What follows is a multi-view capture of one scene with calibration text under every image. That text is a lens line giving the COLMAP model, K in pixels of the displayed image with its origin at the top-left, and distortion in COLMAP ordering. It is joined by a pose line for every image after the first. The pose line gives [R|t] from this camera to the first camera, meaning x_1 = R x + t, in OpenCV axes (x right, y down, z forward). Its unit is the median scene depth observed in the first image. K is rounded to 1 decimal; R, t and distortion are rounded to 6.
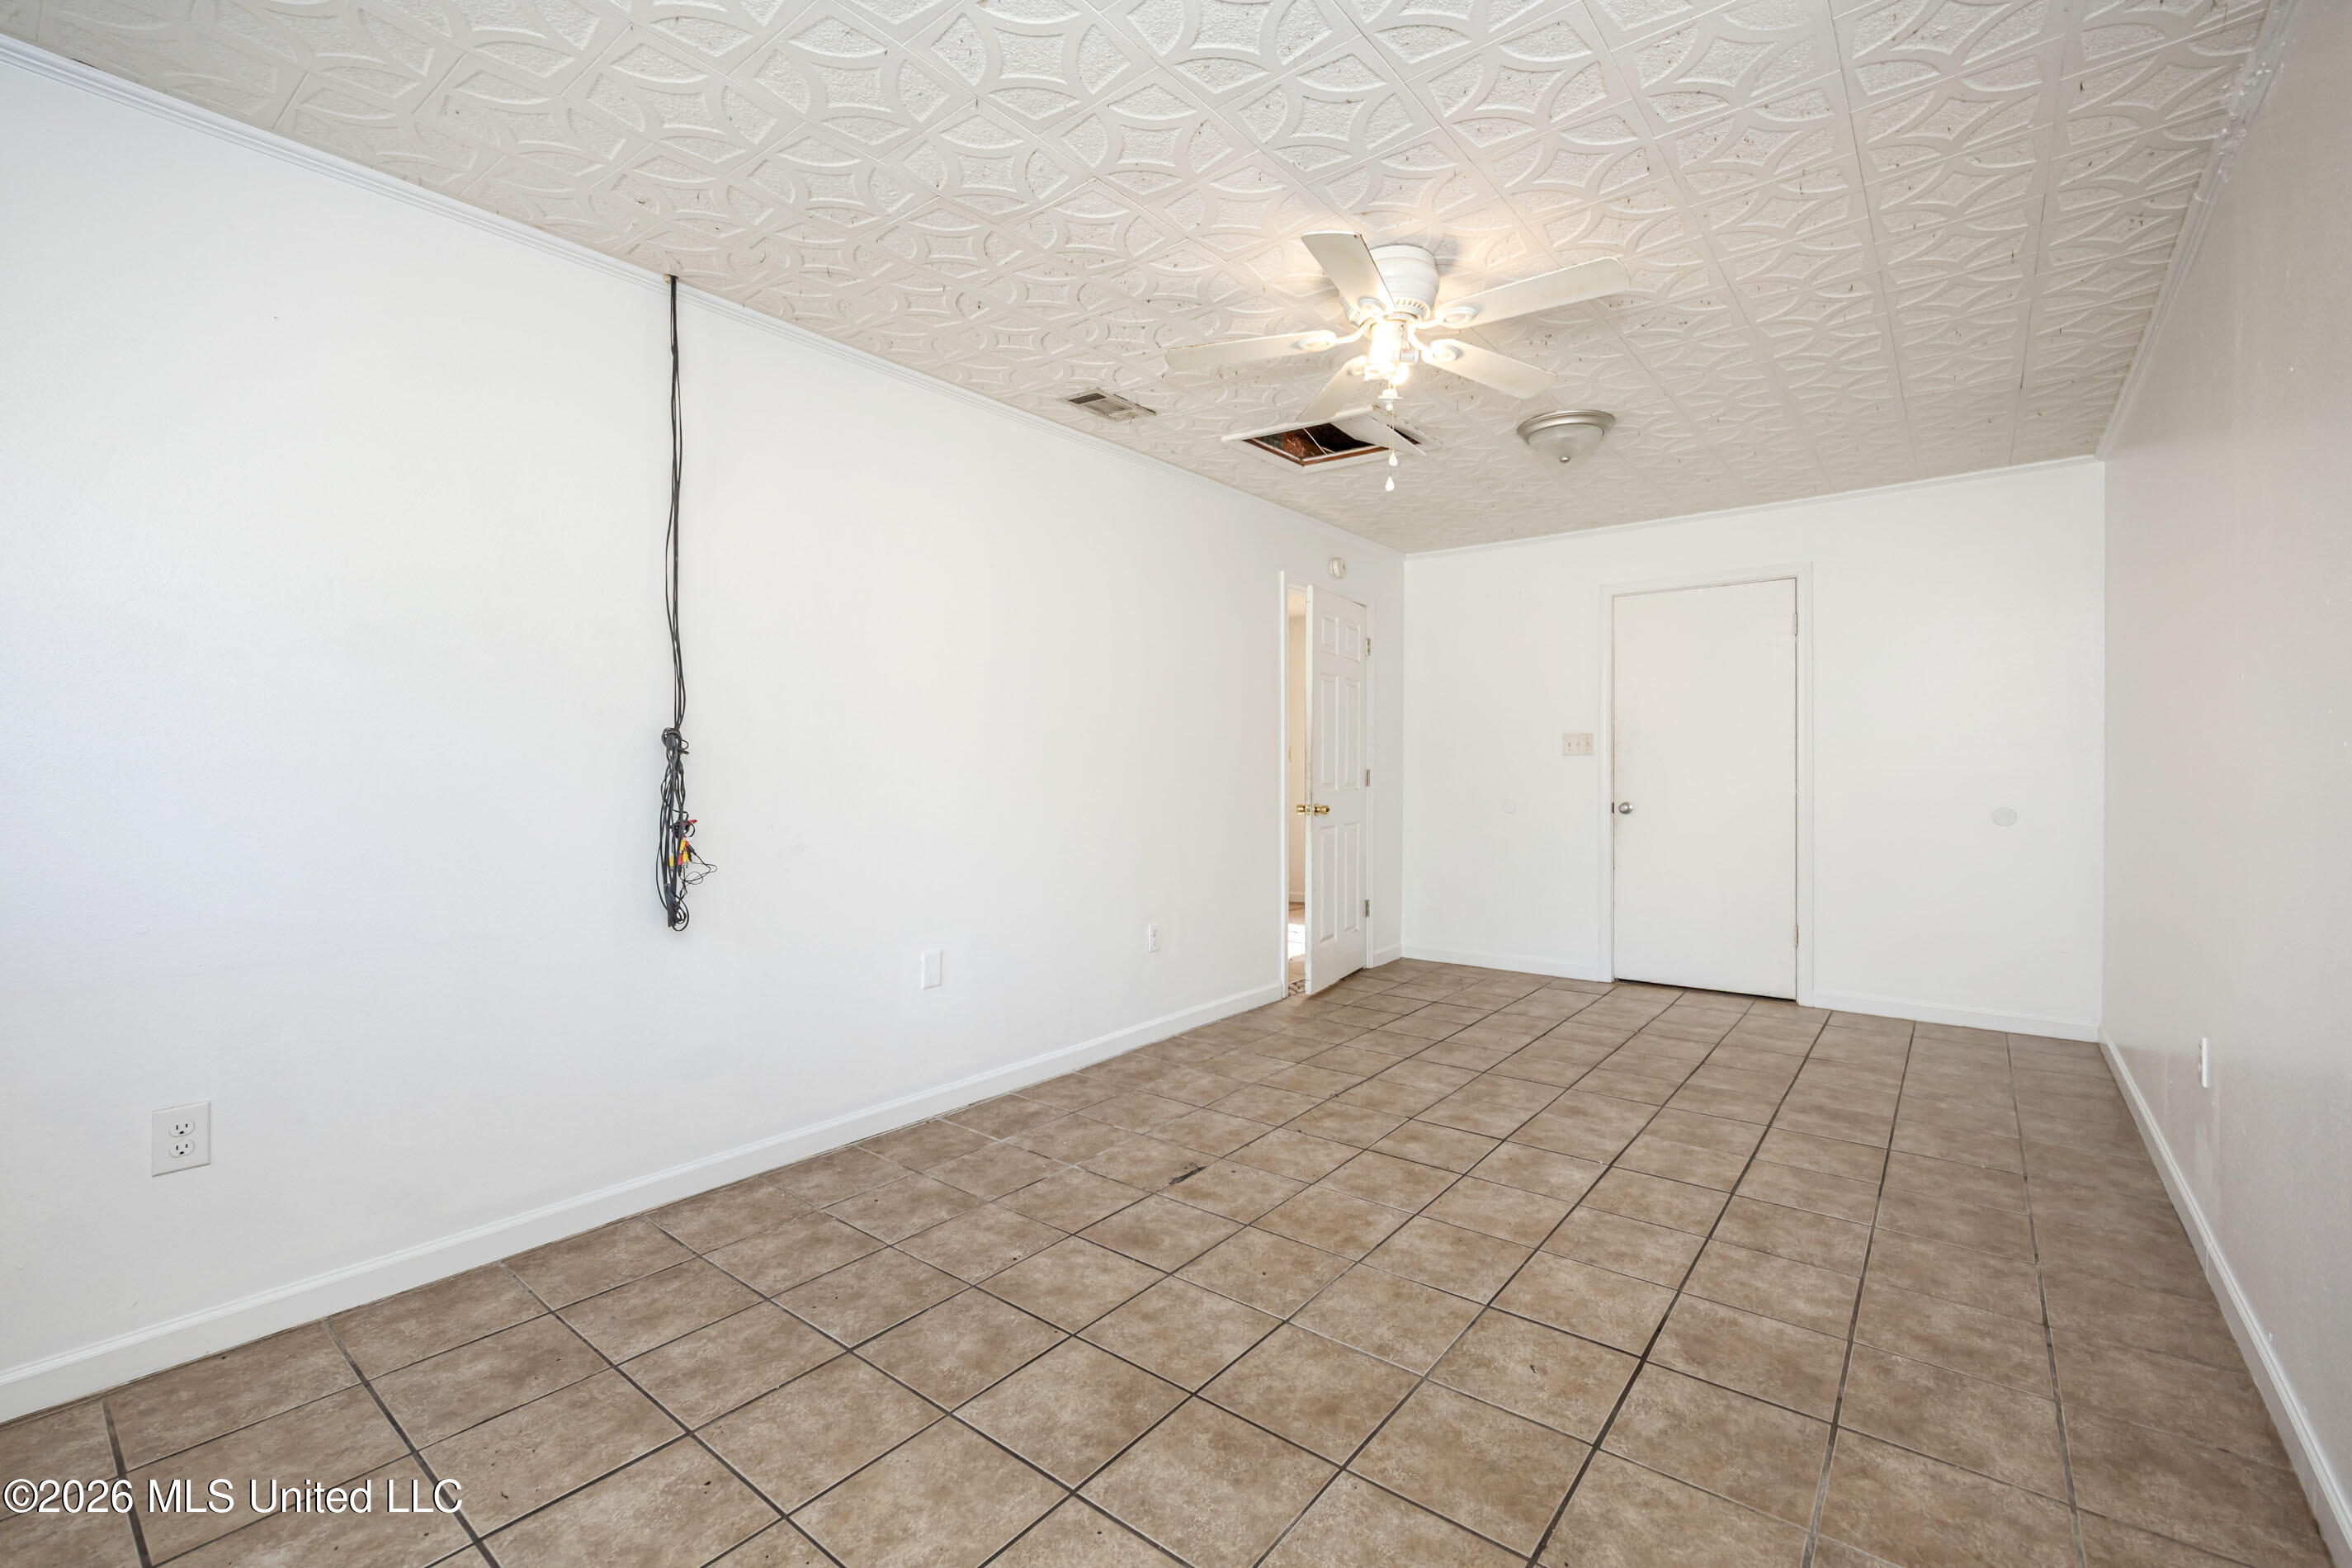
lens RADIAL K [[982.5, 0, 1175.0], [0, 982.5, 772.6], [0, 0, 1]] dist [0.000097, -0.000271]
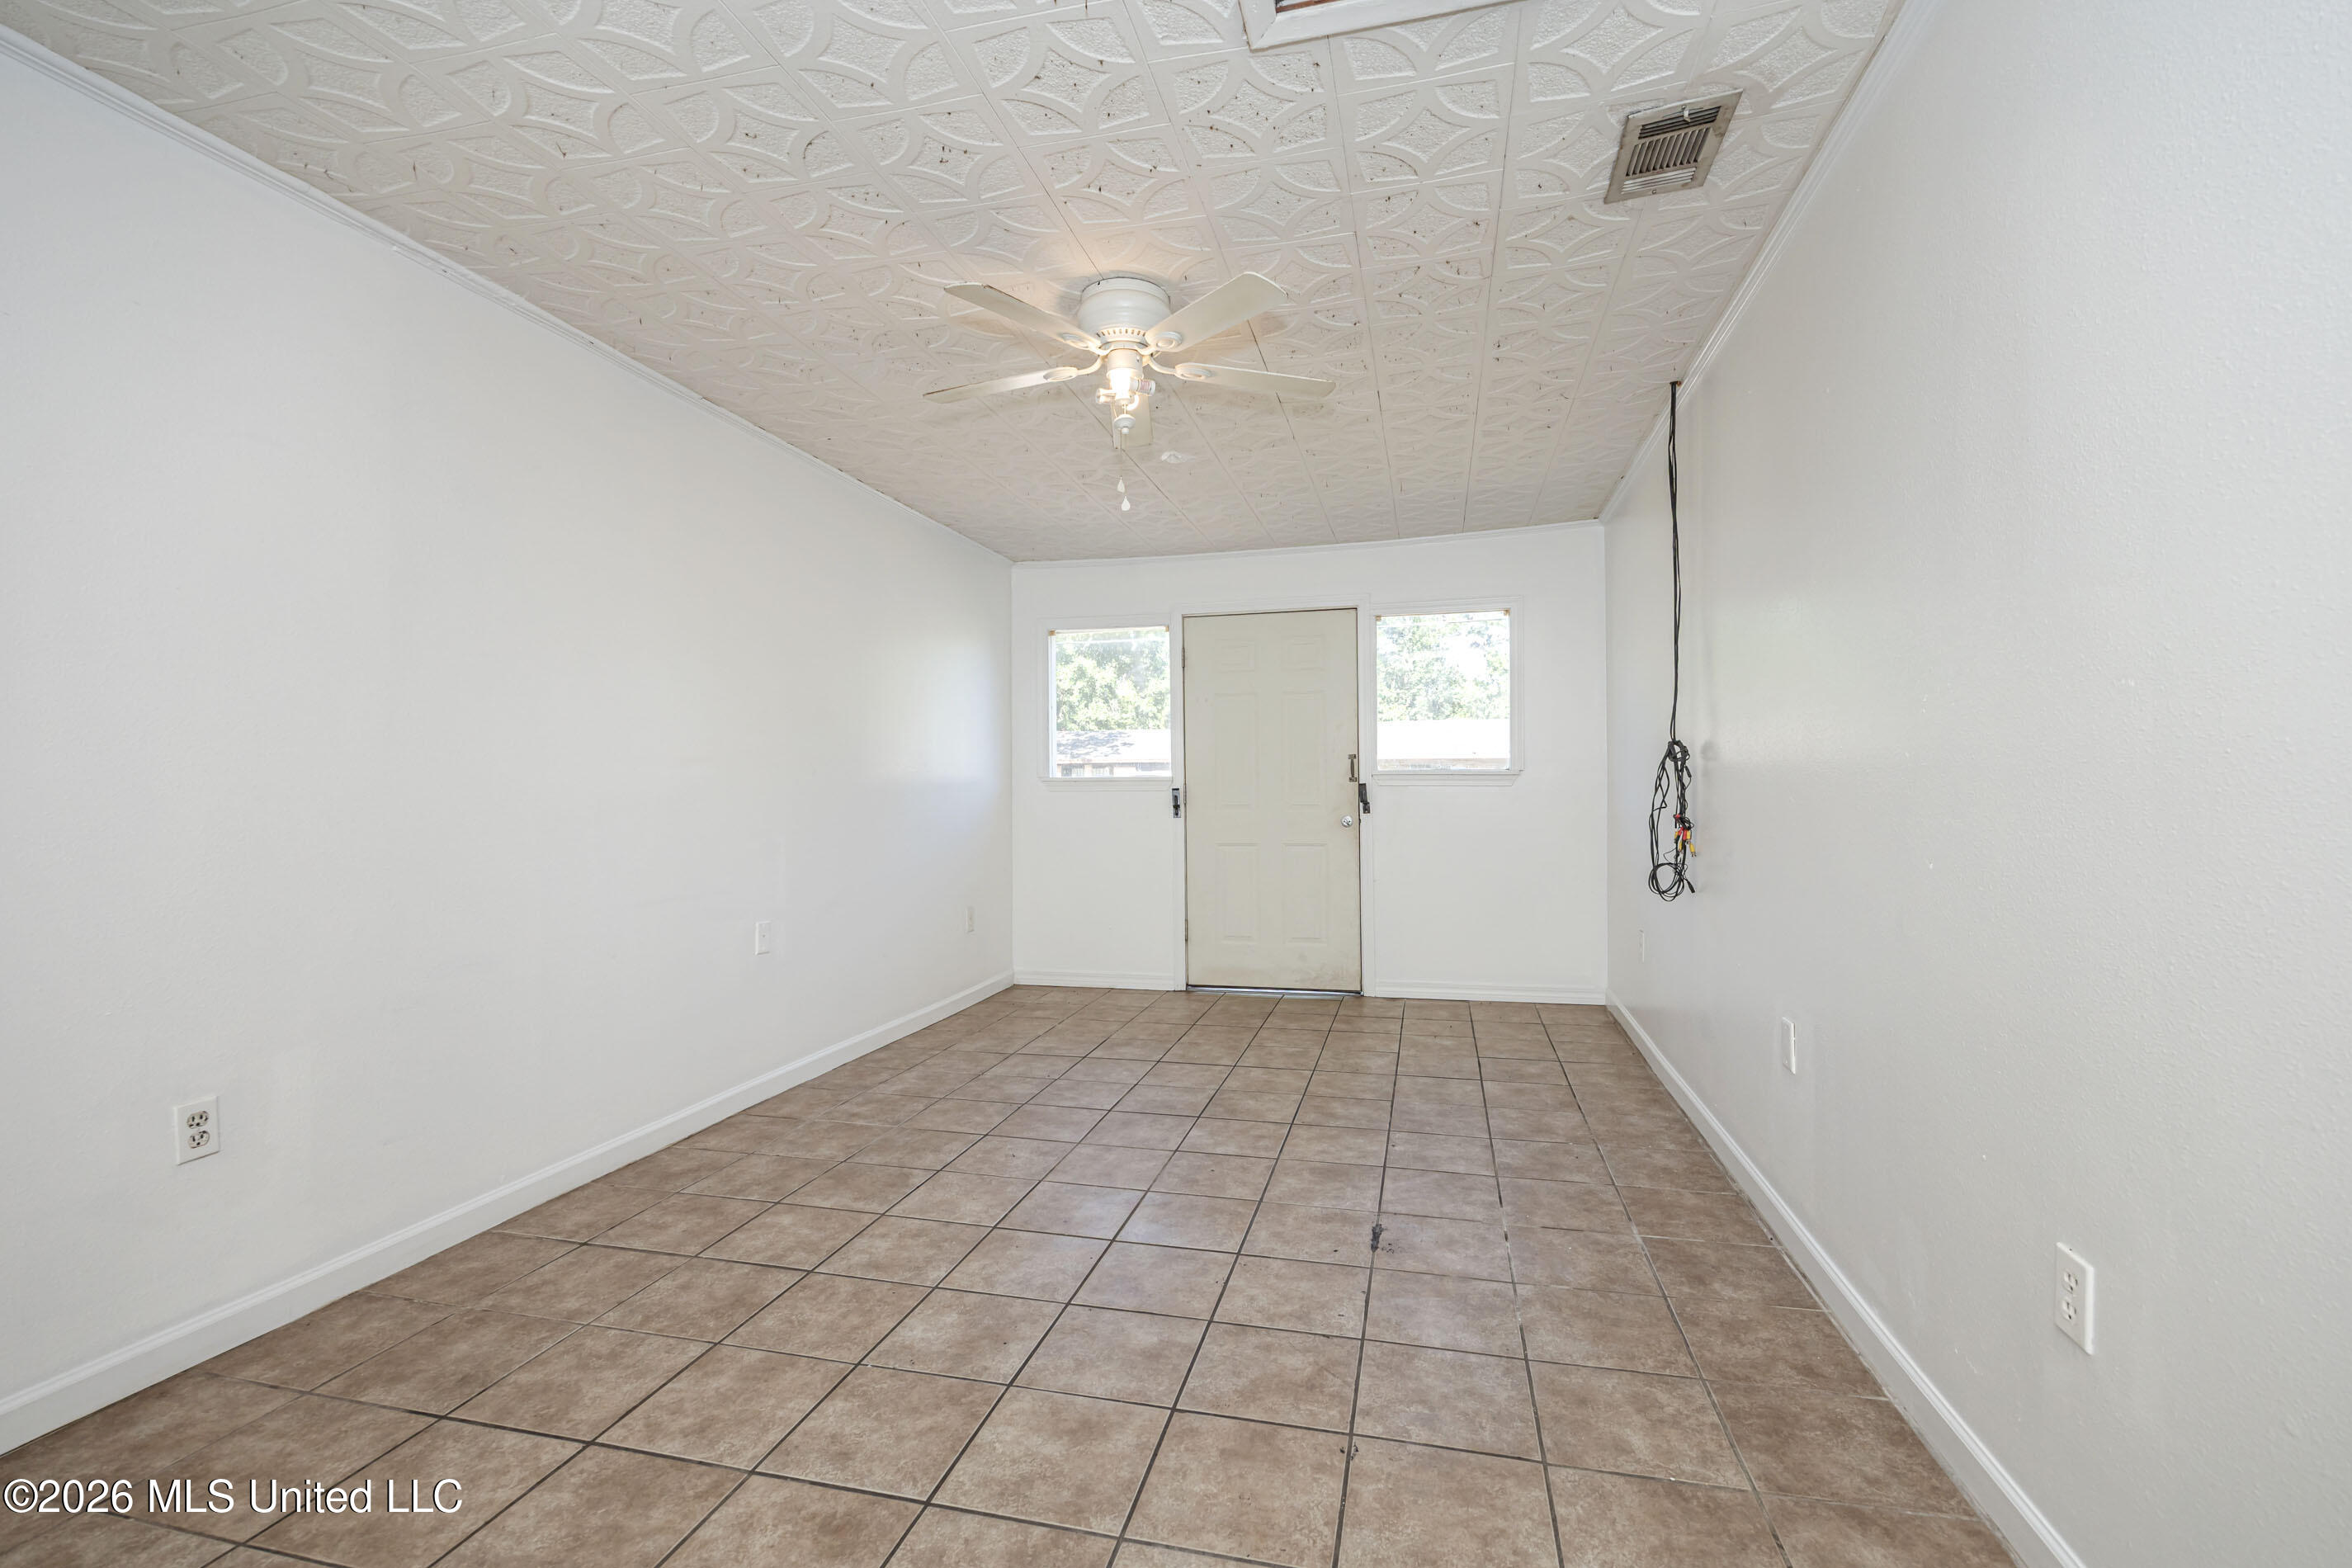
lens RADIAL K [[919.6, 0, 1177.3], [0, 919.6, 785.8], [0, 0, 1]] dist [-0.002364, 0.000866]
pose [[-0.901289, 0.010721, -0.433086, 0.590453], [0.008876, 0.999941, 0.006280, 0.010177], [0.433127, 0.001816, -0.901331, 1.896173]]
